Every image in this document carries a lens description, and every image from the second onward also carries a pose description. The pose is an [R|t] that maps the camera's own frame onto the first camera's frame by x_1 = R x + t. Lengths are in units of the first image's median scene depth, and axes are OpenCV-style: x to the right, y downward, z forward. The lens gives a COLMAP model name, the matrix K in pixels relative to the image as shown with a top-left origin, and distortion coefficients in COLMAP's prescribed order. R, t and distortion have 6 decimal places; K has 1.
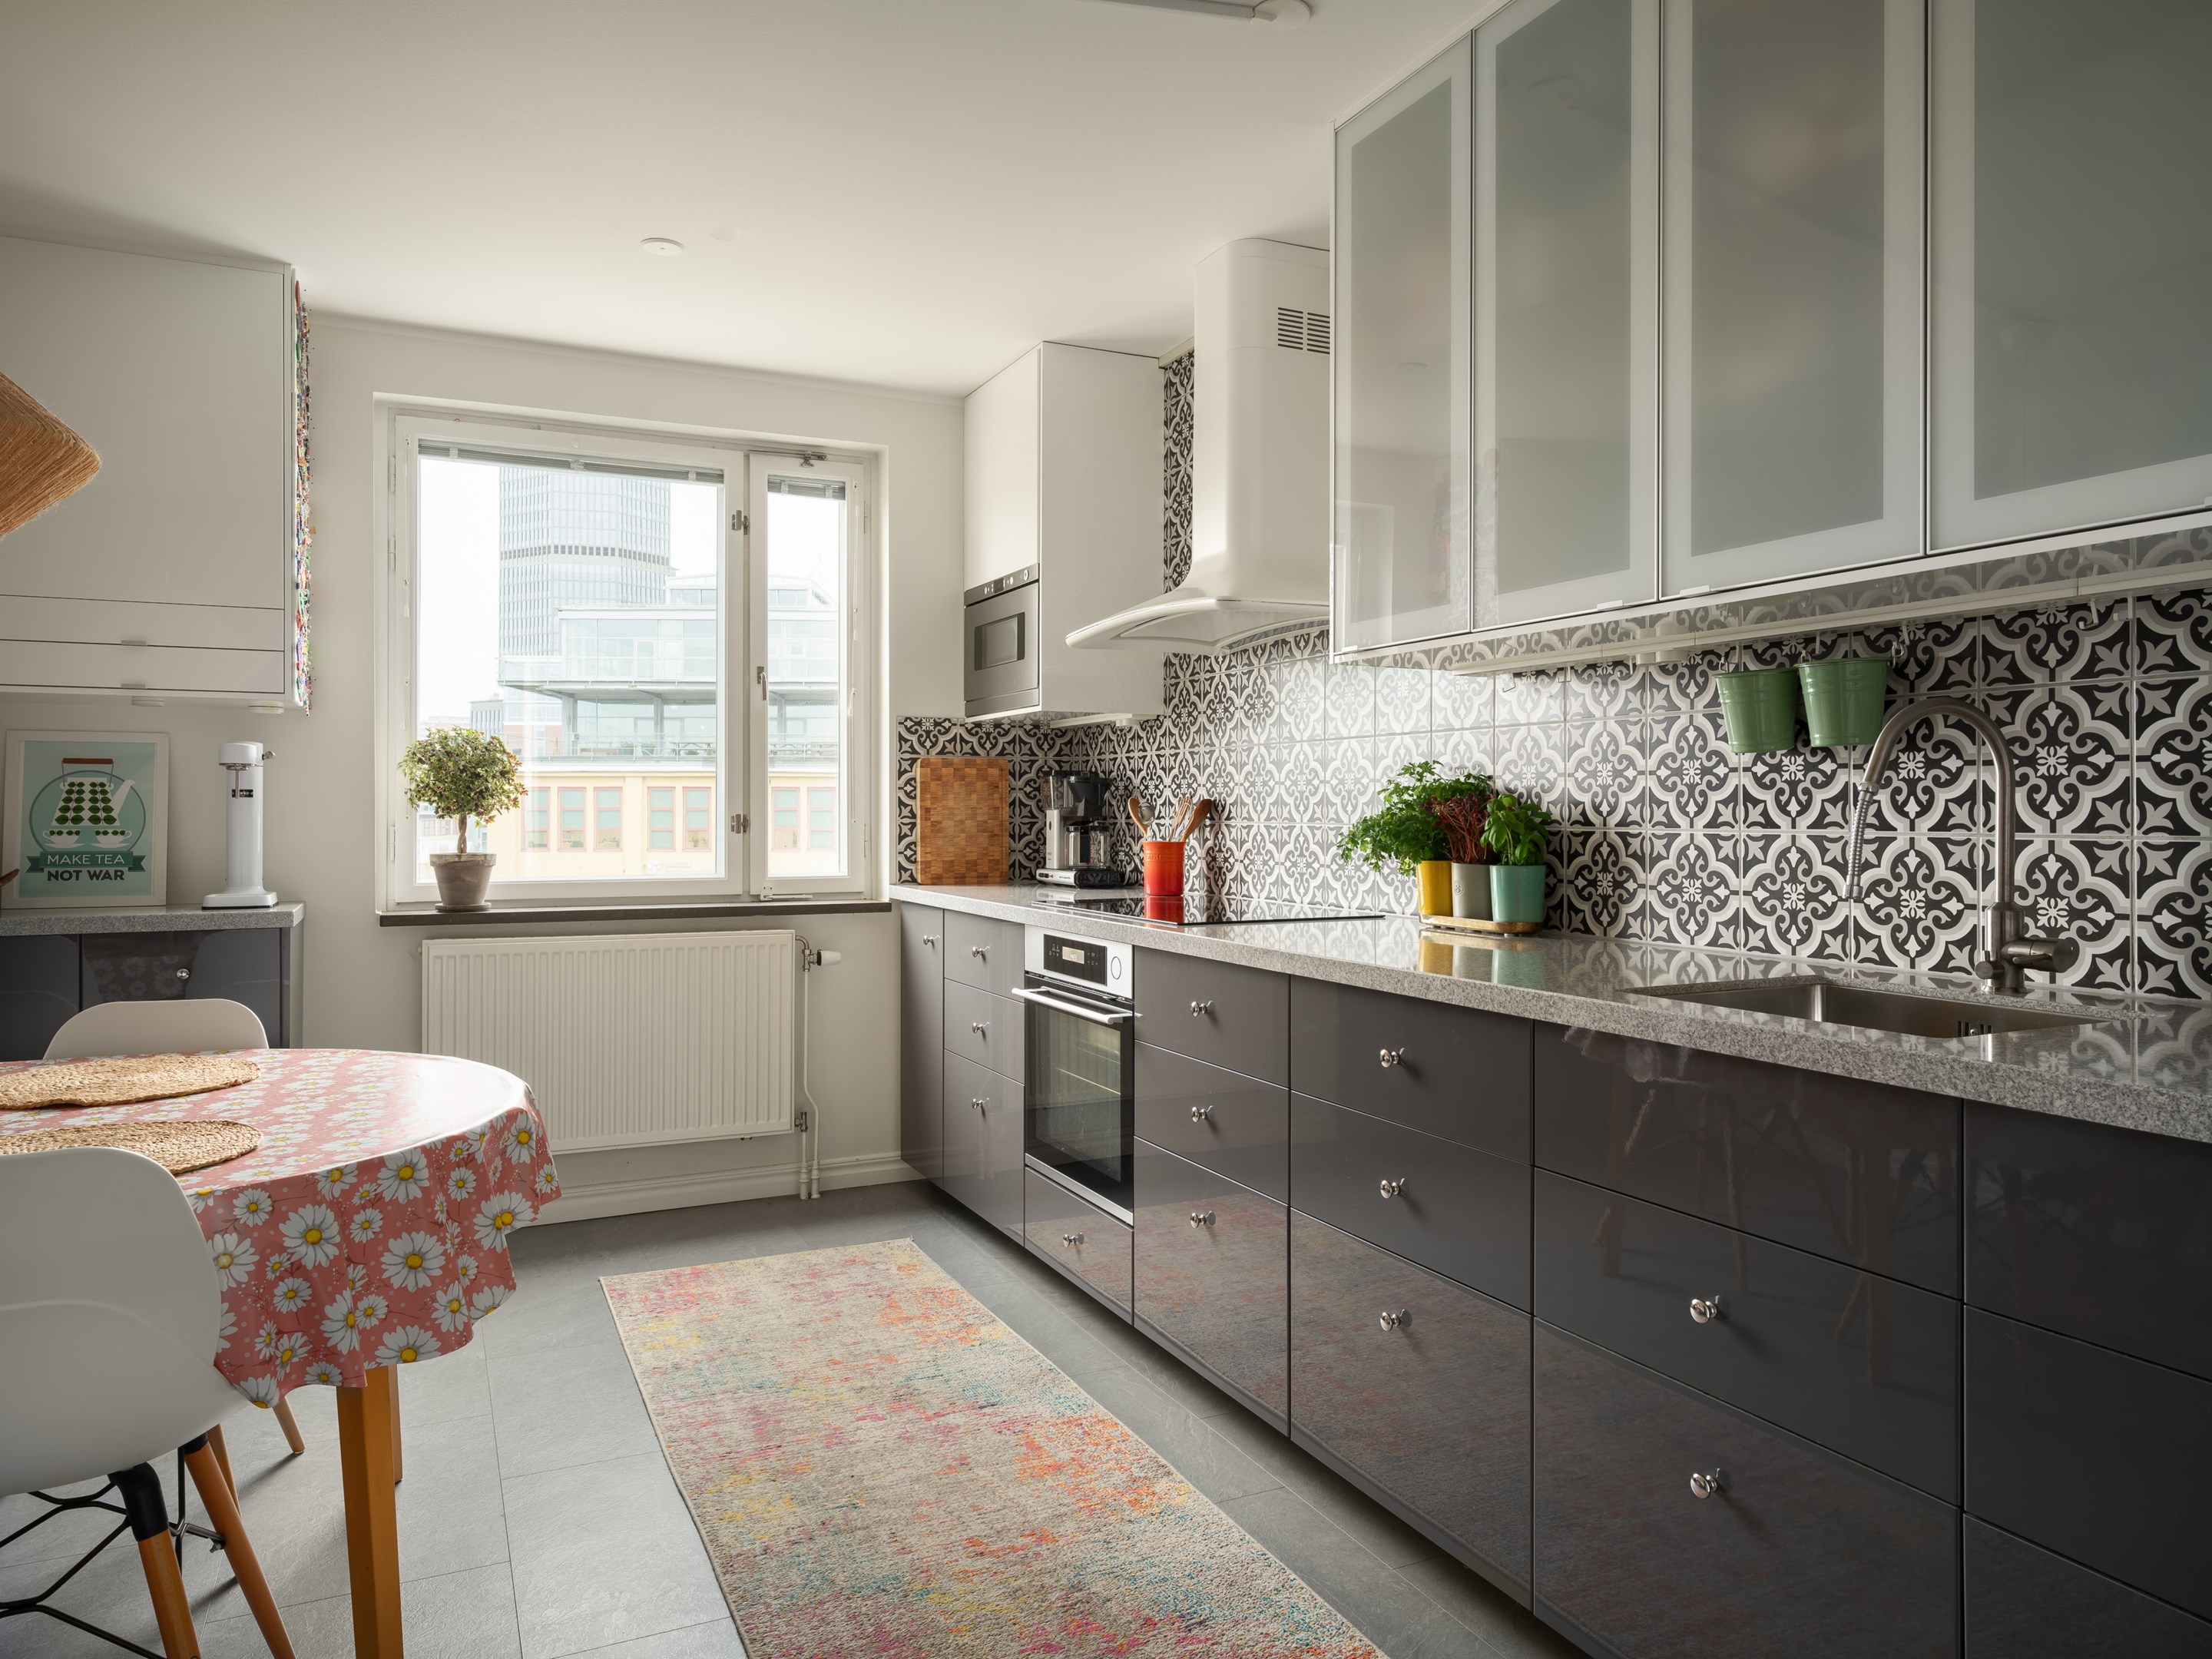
lens RADIAL K [[1461.6, 0, 1102.0], [0, 1461.6, 816.6], [0, 0, 1]] dist [0.000077, 0.000602]
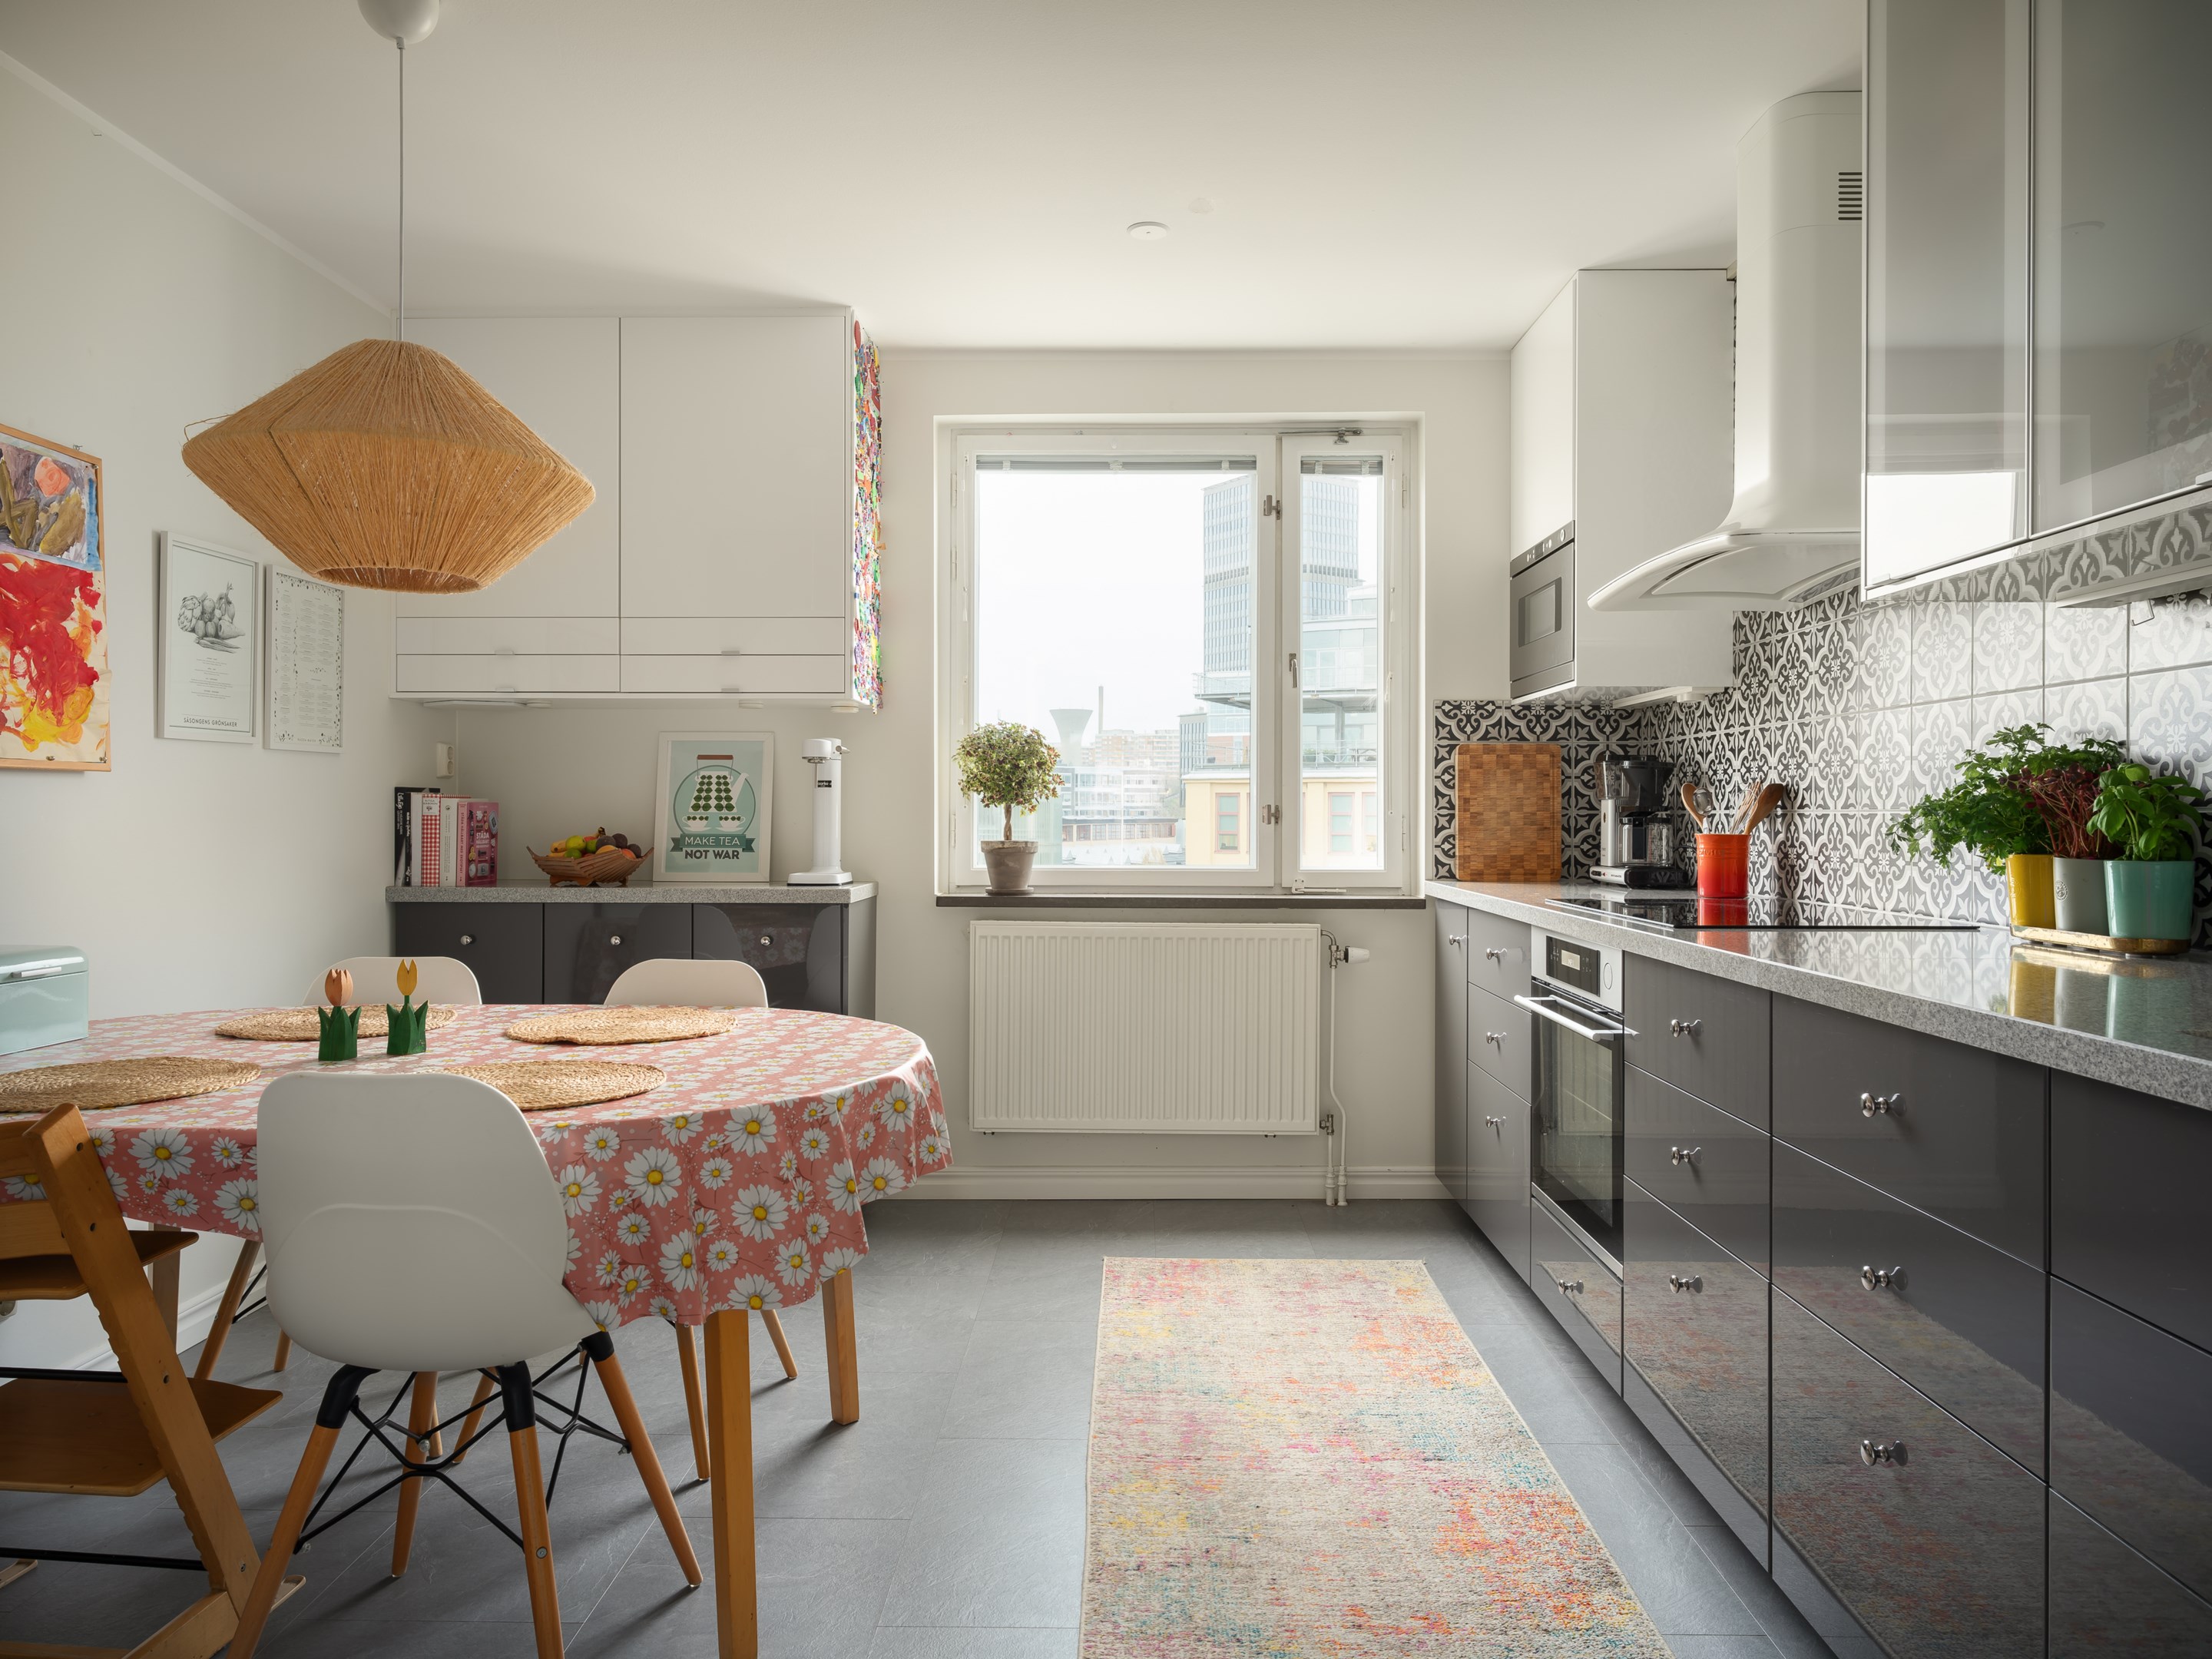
lens RADIAL K [[1461.6, 0, 1107.5], [0, 1461.6, 816.3], [0, 0, 1]] dist [0.000077, 0.000602]
pose [[0.896649, 0.002089, -0.442737, 0.108490], [-0.003953, 0.999987, -0.003288, 0.012043], [0.442725, 0.004698, 0.896645, 0.088466]]
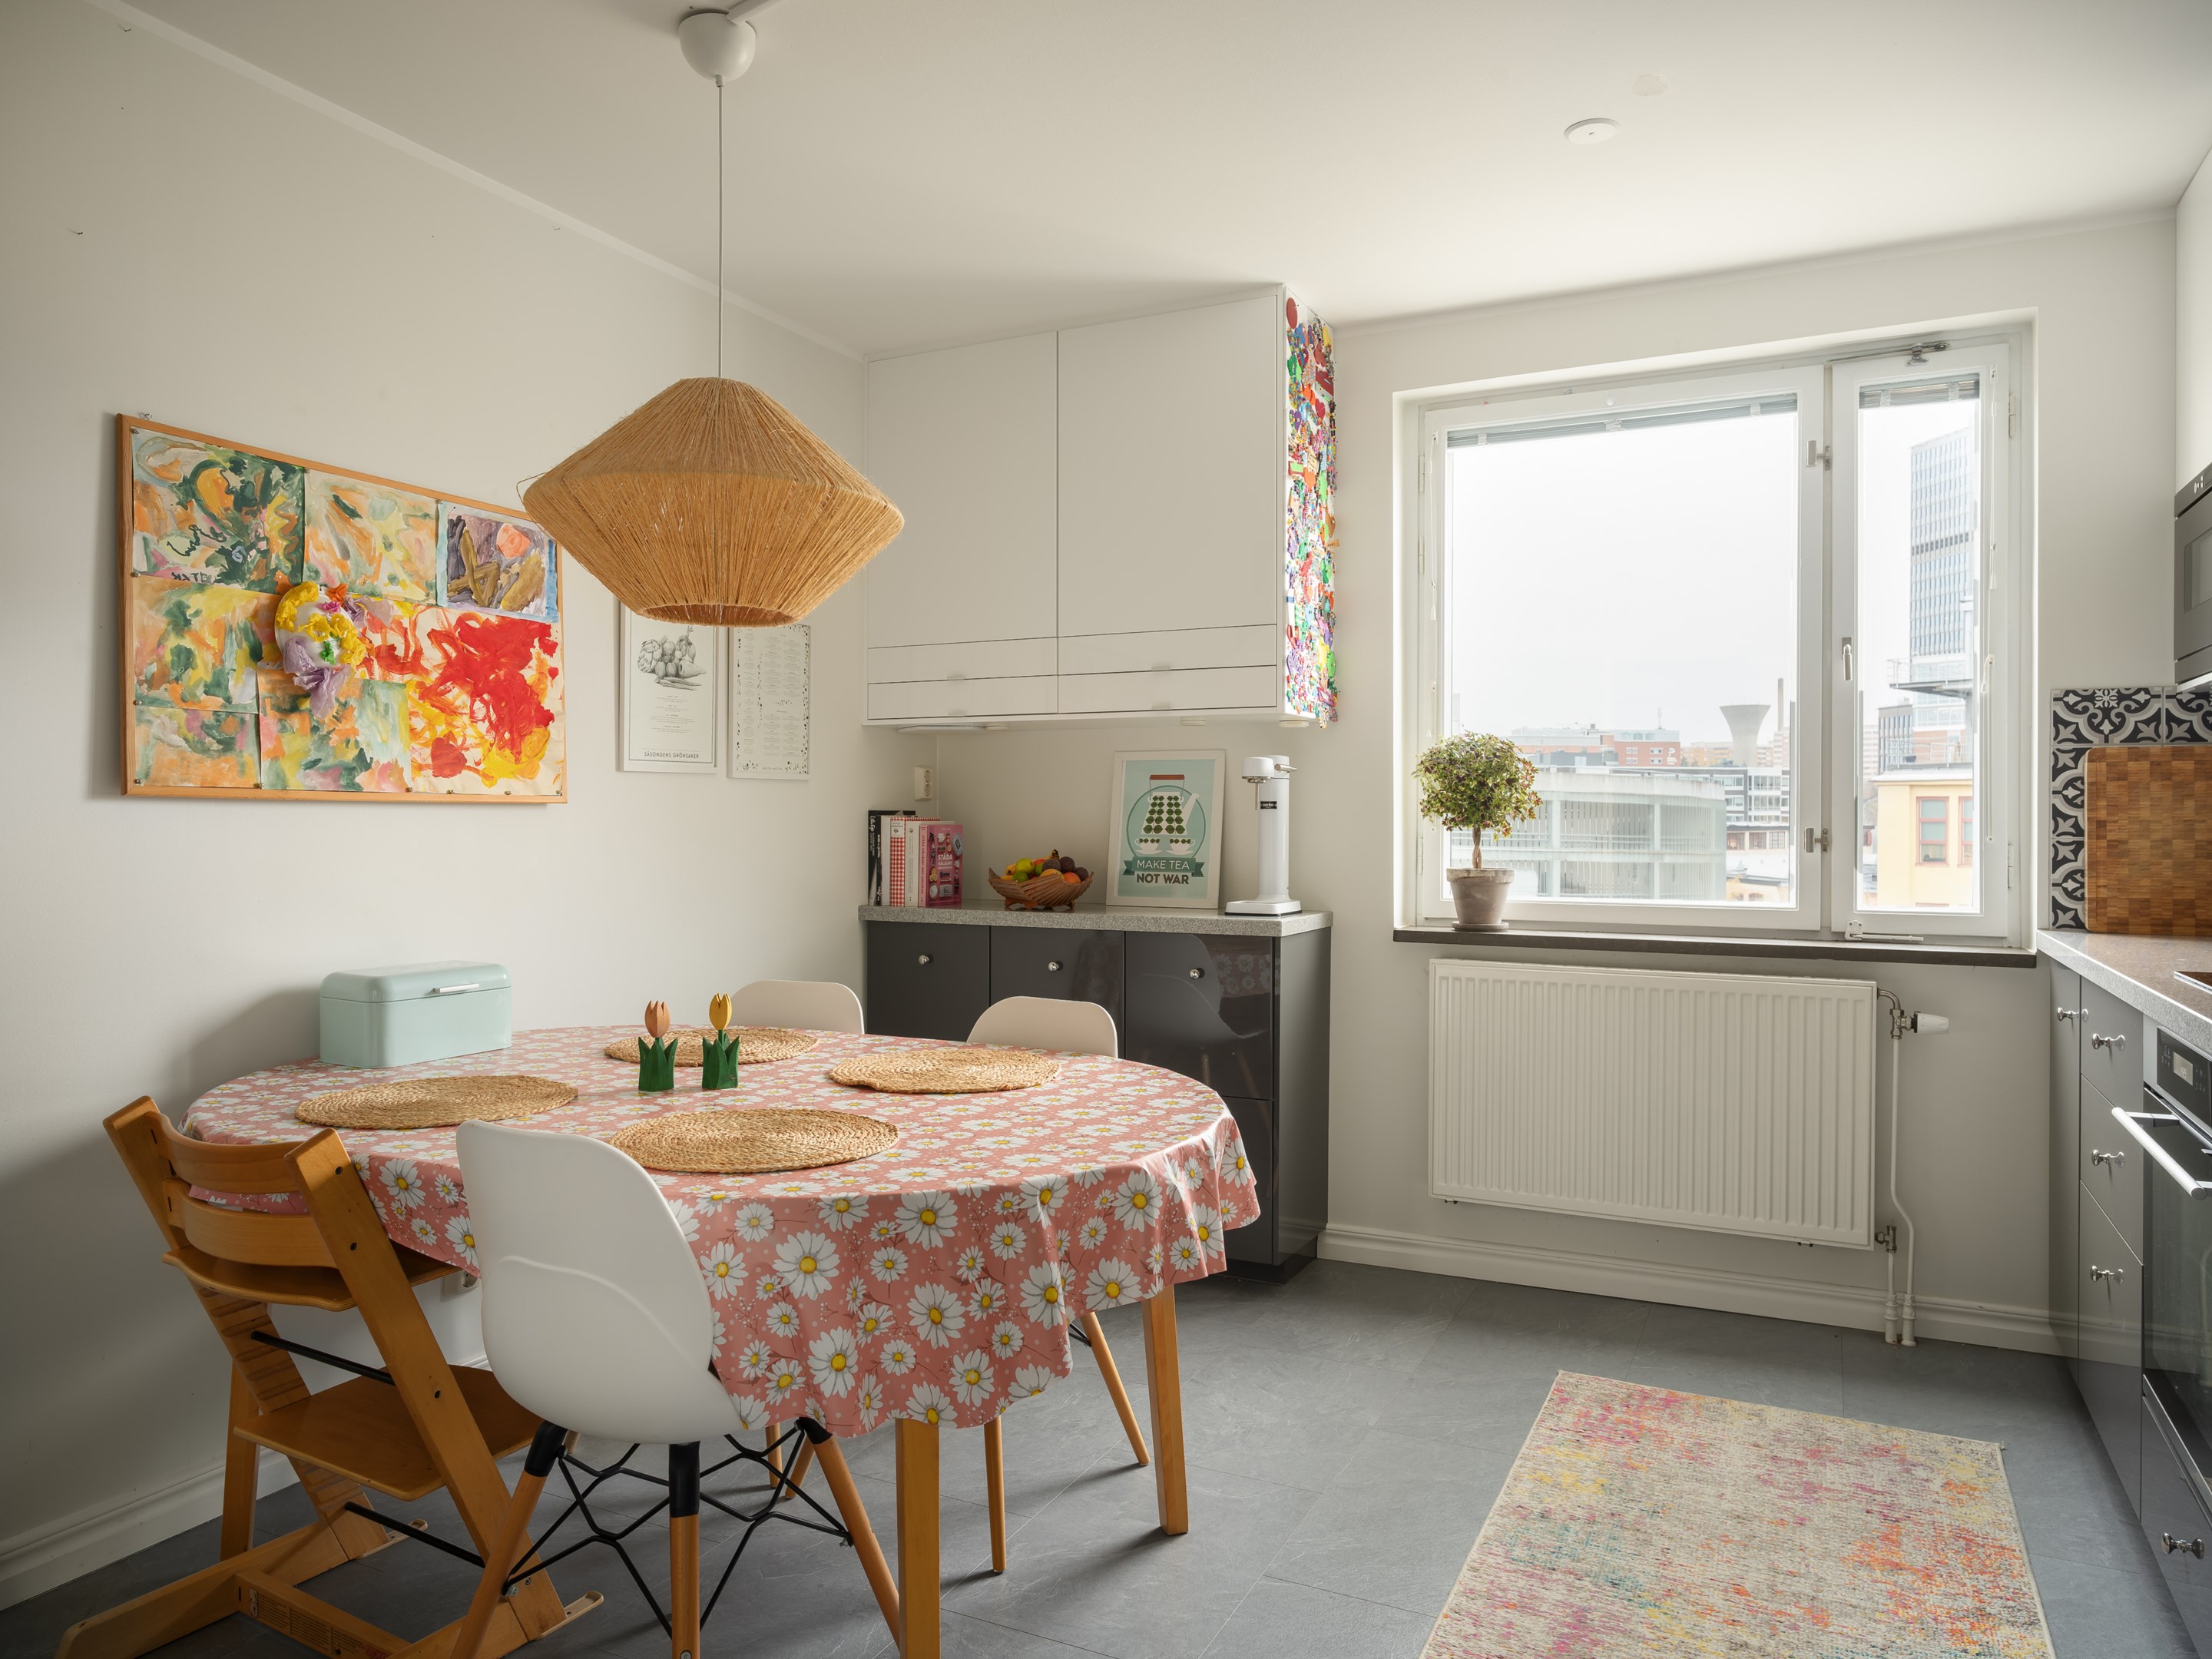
lens RADIAL K [[1461.6, 0, 1100.6], [0, 1461.6, 826.1], [0, 0, 1]] dist [0.000077, 0.000602]
pose [[0.622092, 0.005298, -0.782926, 0.157128], [-0.006082, 0.999980, 0.001934, -0.002299], [0.782921, 0.003559, 0.622111, 0.260418]]
